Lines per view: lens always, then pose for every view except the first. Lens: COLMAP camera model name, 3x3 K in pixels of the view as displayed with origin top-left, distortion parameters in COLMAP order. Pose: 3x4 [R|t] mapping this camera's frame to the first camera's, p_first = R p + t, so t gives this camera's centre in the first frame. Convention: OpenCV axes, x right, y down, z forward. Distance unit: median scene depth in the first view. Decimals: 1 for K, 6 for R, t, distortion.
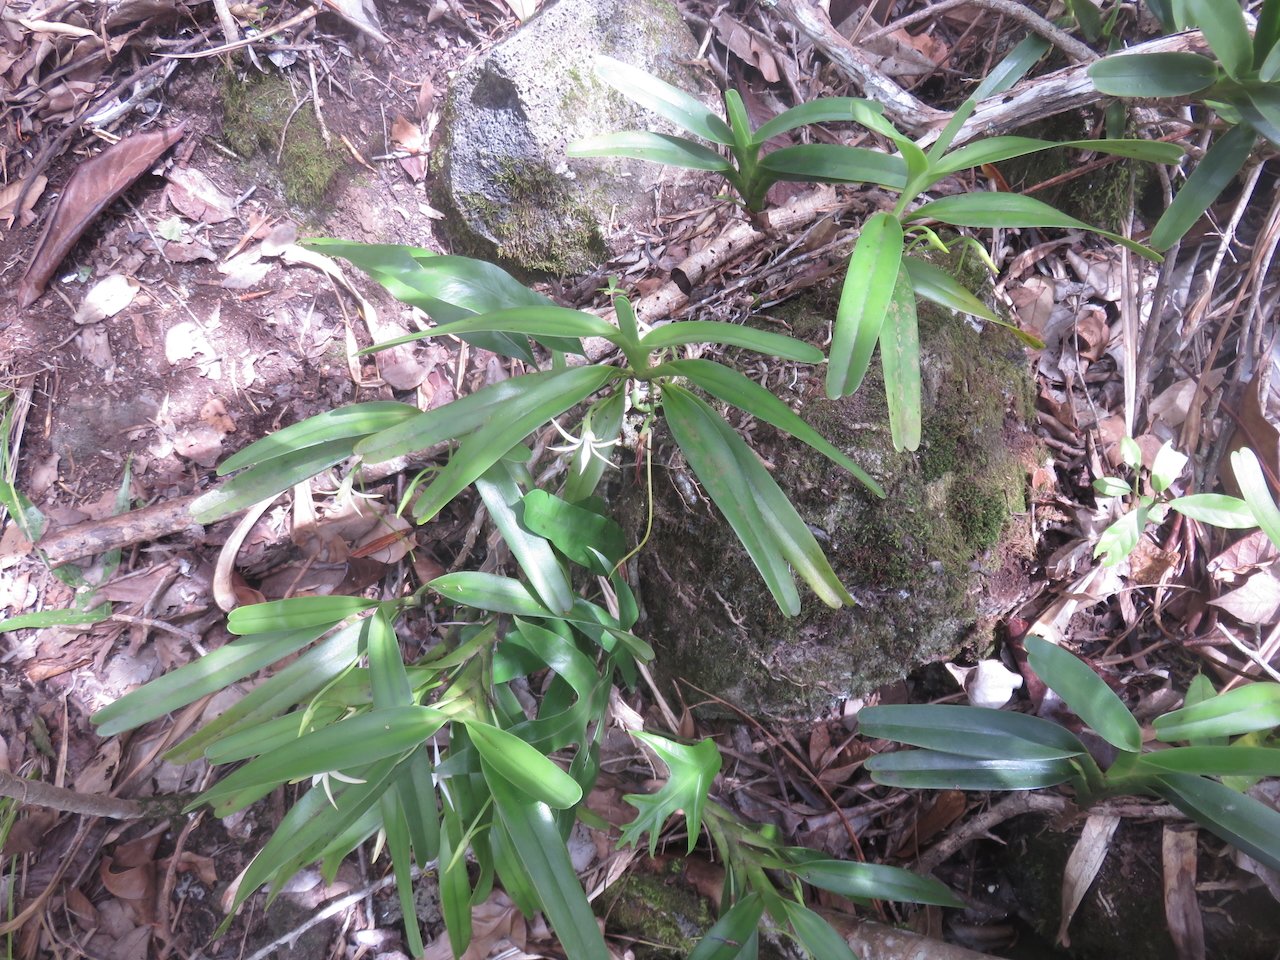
lens RADIAL K [[1069.1, 0, 640.0], [0, 1069.1, 480.0], [0, 0, 1]] dist [0.105288, -0.085417]
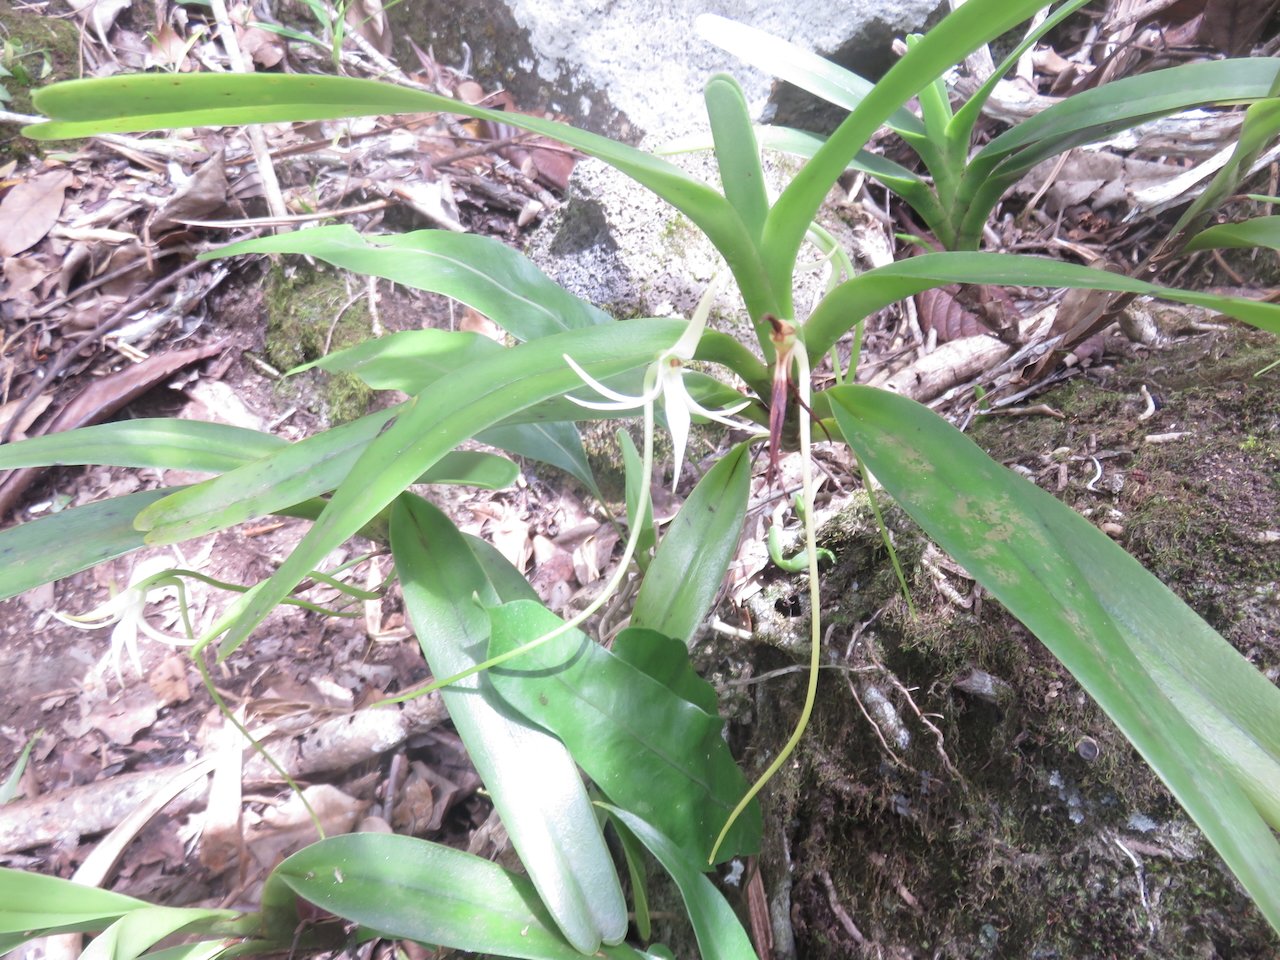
lens RADIAL K [[999.0, 0, 643.4], [0, 999.0, 477.6], [0, 0, 1]] dist [0.005039, -0.007616]
pose [[0.990606, -0.031479, -0.133074, -0.001674], [-0.025797, 0.912651, -0.407924, 0.076104], [0.134291, 0.407525, 0.903266, 0.413610]]
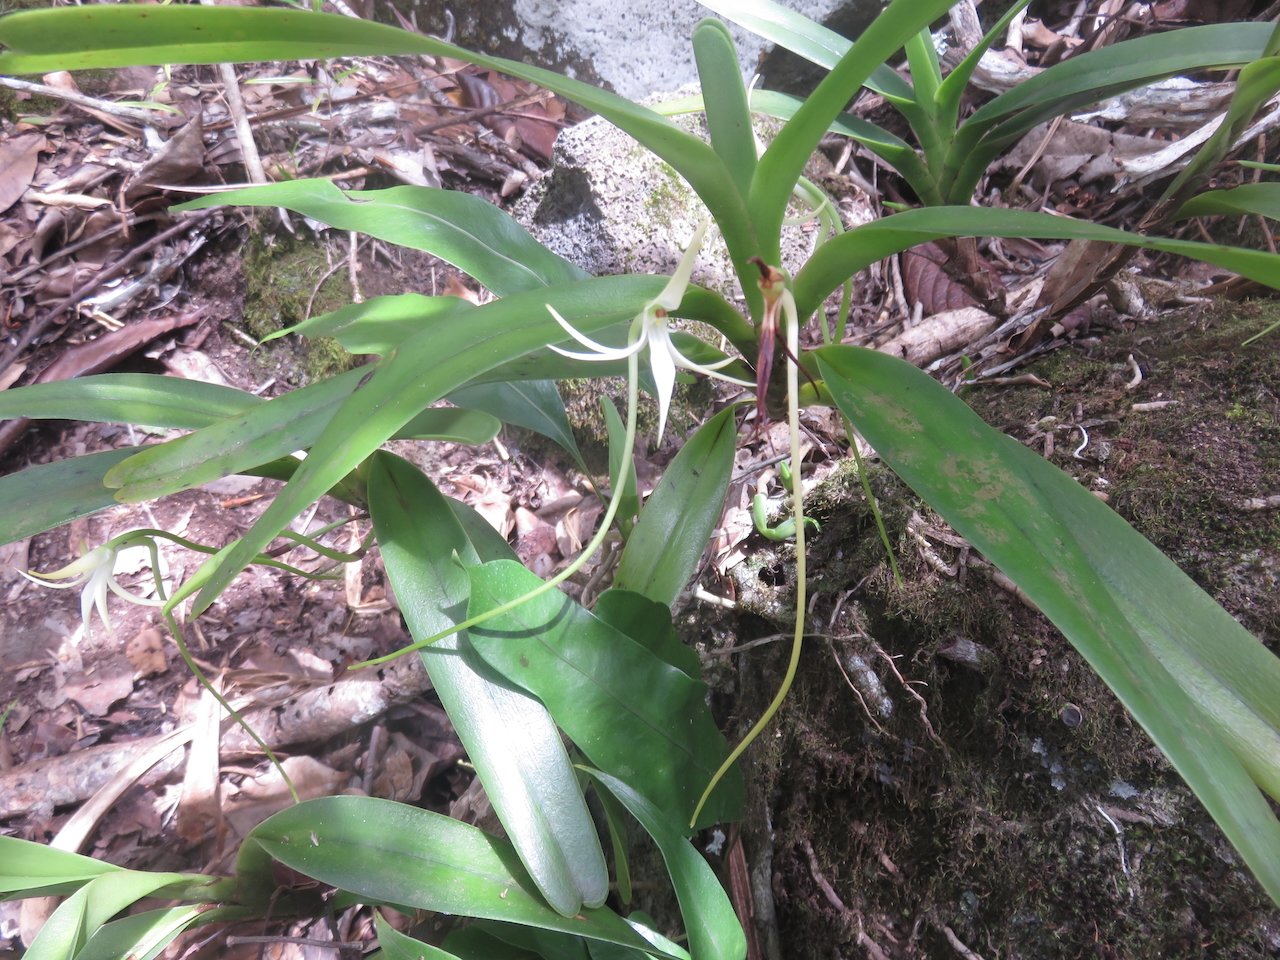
lens RADIAL K [[999.0, 0, 643.4], [0, 999.0, 477.6], [0, 0, 1]] dist [0.005039, -0.007616]
pose [[0.992869, -0.022819, -0.117010, -0.002524], [-0.024915, 0.920116, -0.390853, 0.079184], [0.116582, 0.390981, 0.912986, 0.419732]]
